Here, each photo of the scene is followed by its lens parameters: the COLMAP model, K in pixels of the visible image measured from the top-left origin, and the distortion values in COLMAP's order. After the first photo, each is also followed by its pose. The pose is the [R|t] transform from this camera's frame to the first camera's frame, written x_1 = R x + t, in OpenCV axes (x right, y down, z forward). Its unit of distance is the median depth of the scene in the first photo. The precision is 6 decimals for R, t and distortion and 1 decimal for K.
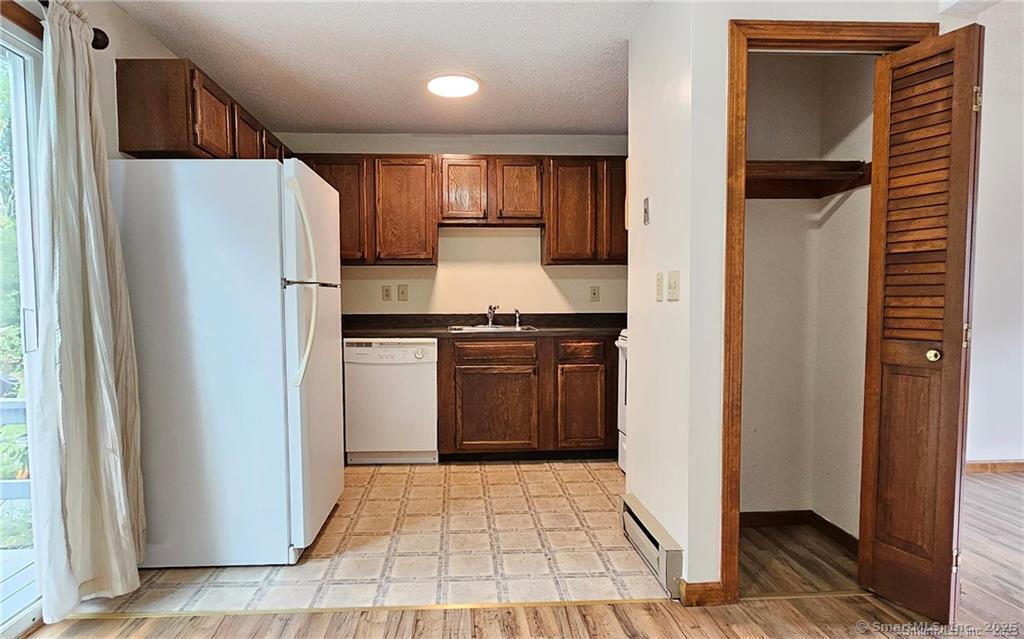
lens RADIAL K [[559.7, 0, 483.3], [0, 559.7, 329.3], [0, 0, 1]] dist [0.000701, 0.001057]
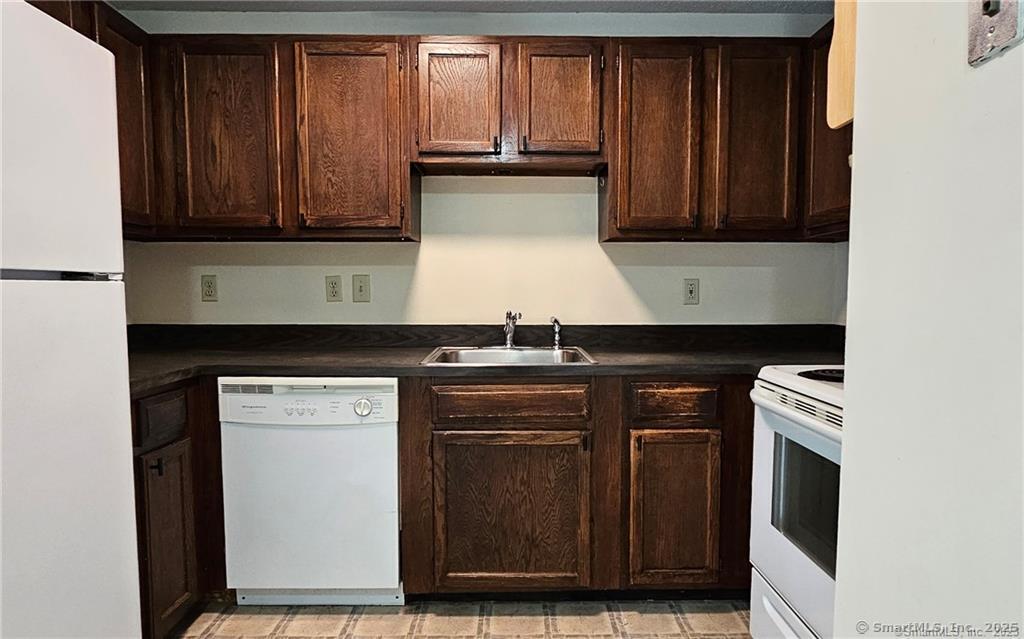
lens RADIAL K [[589.9, 0, 512.9], [0, 589.9, 331.6], [0, 0, 1]] dist [-0.002566, 0.000104]
pose [[0.999239, 0.006948, -0.038387, 0.044882], [-0.006306, 0.999839, 0.016810, -0.036271], [0.038498, -0.016556, 0.999122, 0.449673]]
